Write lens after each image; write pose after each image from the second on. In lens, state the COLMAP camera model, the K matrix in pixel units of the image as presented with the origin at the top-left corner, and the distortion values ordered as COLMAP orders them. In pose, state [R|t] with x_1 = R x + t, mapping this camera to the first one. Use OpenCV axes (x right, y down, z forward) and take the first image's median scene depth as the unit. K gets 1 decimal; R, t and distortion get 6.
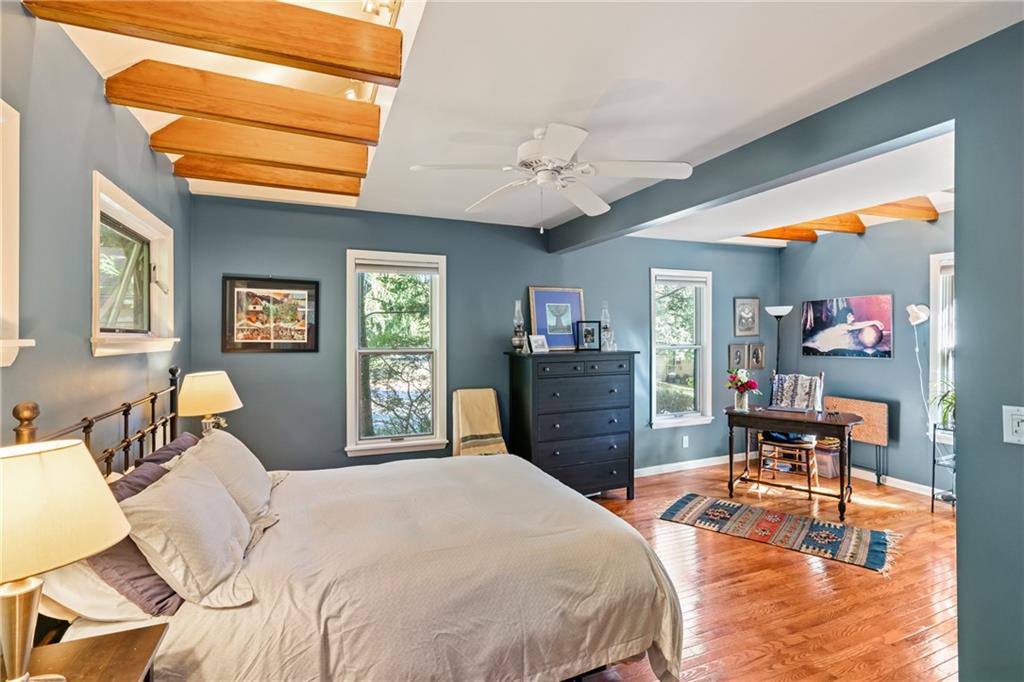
lens RADIAL K [[484.5, 0, 511.6], [0, 484.5, 339.1], [0, 0, 1]] dist [-0.006120, 0.000597]
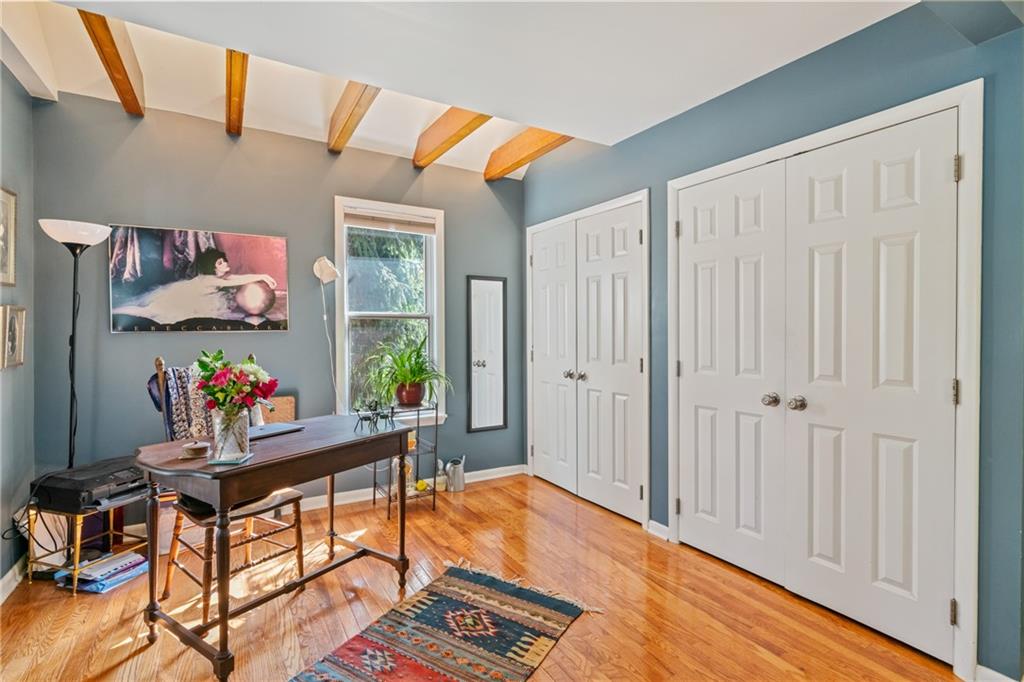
lens RADIAL K [[484.5, 0, 512.3], [0, 484.5, 337.6], [0, 0, 1]] dist [-0.006120, 0.000597]
pose [[-0.149859, -0.013321, 0.988618, 0.049102], [0.010756, 0.999828, 0.015103, 0.042261], [-0.988649, 0.012897, -0.149690, 0.776194]]
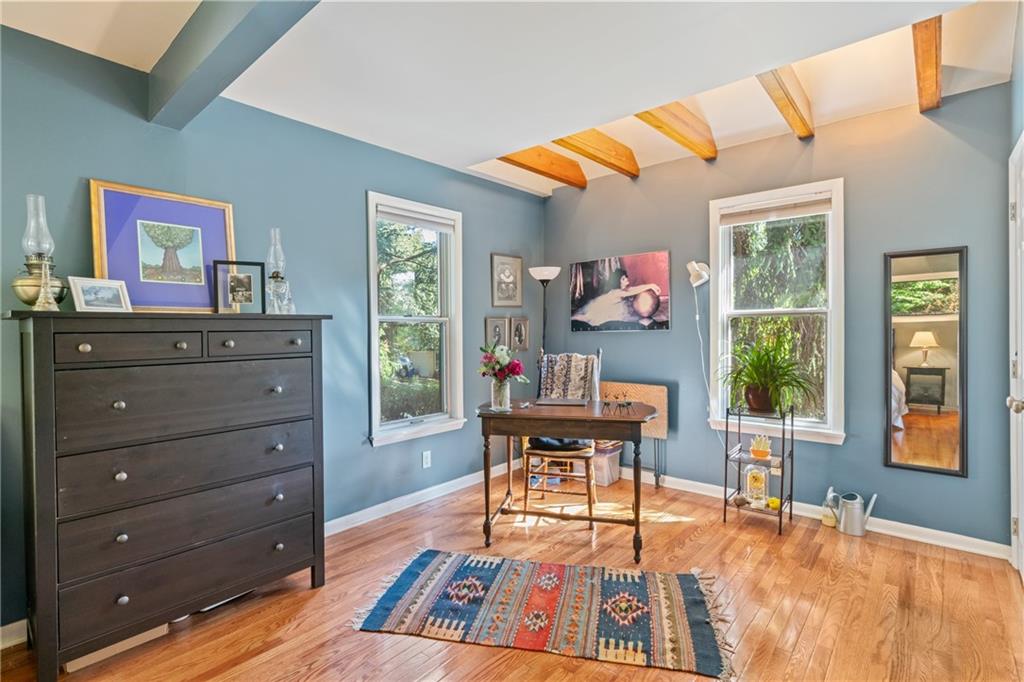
lens RADIAL K [[484.5, 0, 517.2], [0, 484.5, 342.9], [0, 0, 1]] dist [-0.006120, 0.000597]
pose [[0.890887, -0.013757, 0.454018, 0.189379], [0.009602, 0.999888, 0.011456, 0.049122], [-0.454124, -0.005846, 0.890919, 0.388666]]
